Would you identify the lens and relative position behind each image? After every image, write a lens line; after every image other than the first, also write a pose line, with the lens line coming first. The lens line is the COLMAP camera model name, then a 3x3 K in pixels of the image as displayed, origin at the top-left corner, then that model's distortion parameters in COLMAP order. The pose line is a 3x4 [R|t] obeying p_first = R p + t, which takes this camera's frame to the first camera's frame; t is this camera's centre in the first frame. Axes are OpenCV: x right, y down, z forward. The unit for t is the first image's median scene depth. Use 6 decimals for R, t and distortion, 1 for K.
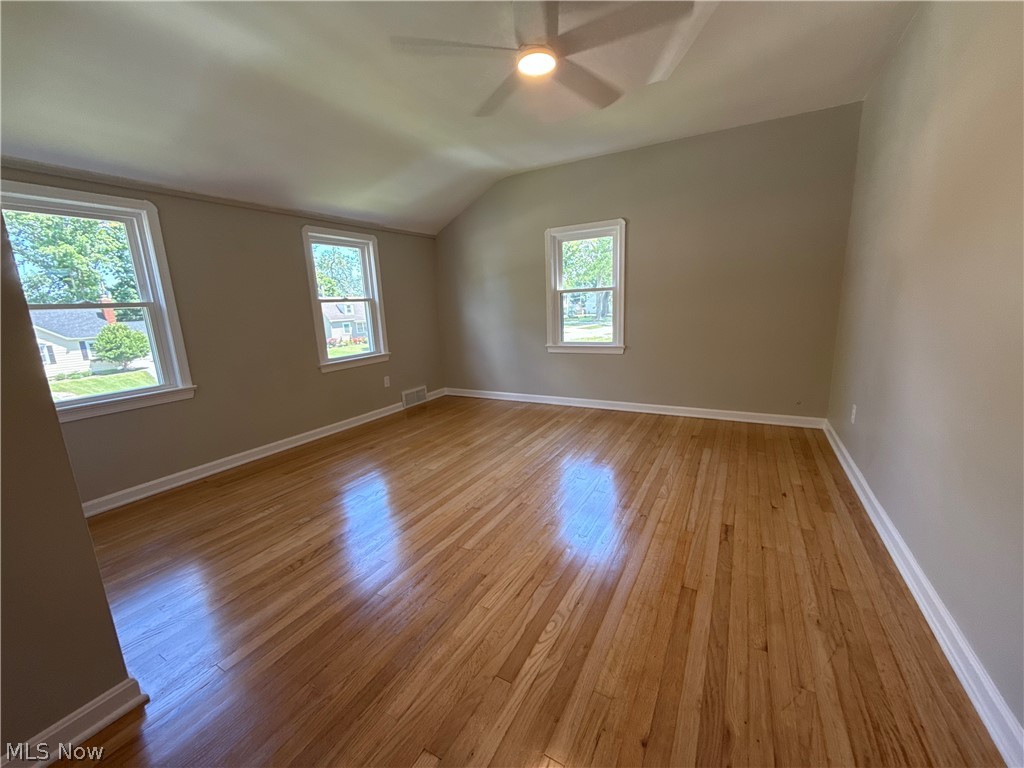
lens RADIAL K [[405.7, 0, 508.6], [0, 405.7, 383.1], [0, 0, 1]] dist [-0.002714, -0.000466]
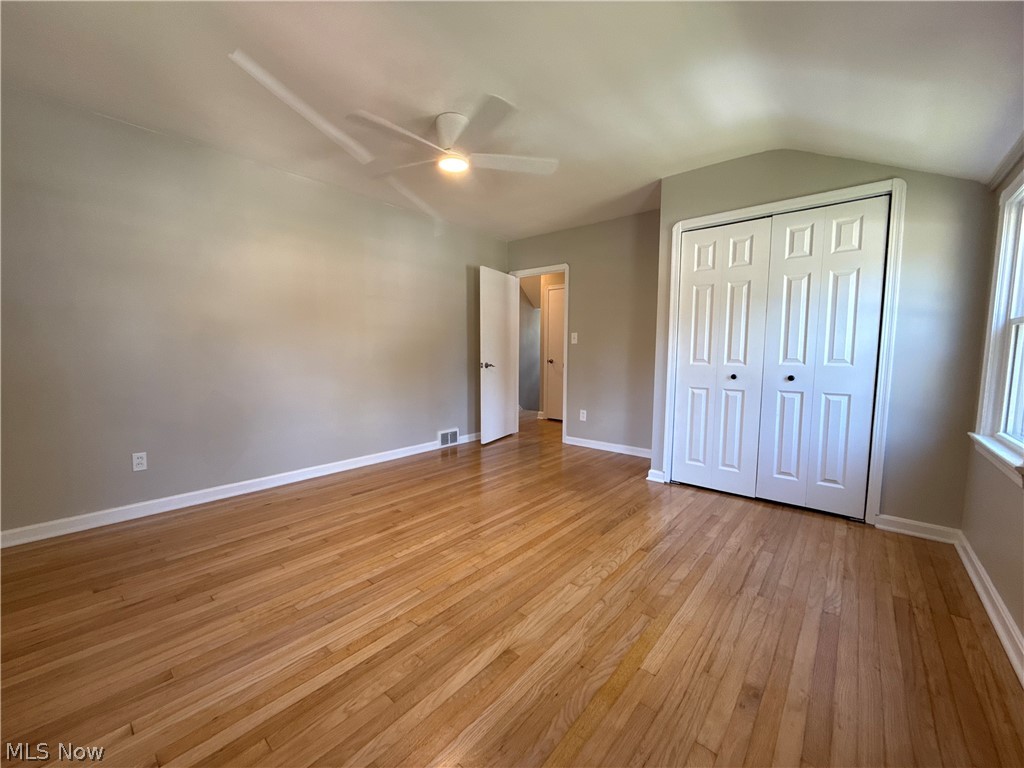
lens RADIAL K [[405.7, 0, 508.6], [0, 405.7, 383.1], [0, 0, 1]] dist [-0.002714, -0.000466]
pose [[-0.980783, 0.022496, 0.193798, -0.236128], [0.073385, 0.962919, 0.259619, -0.289854], [-0.180772, 0.268852, -0.946066, 1.632266]]
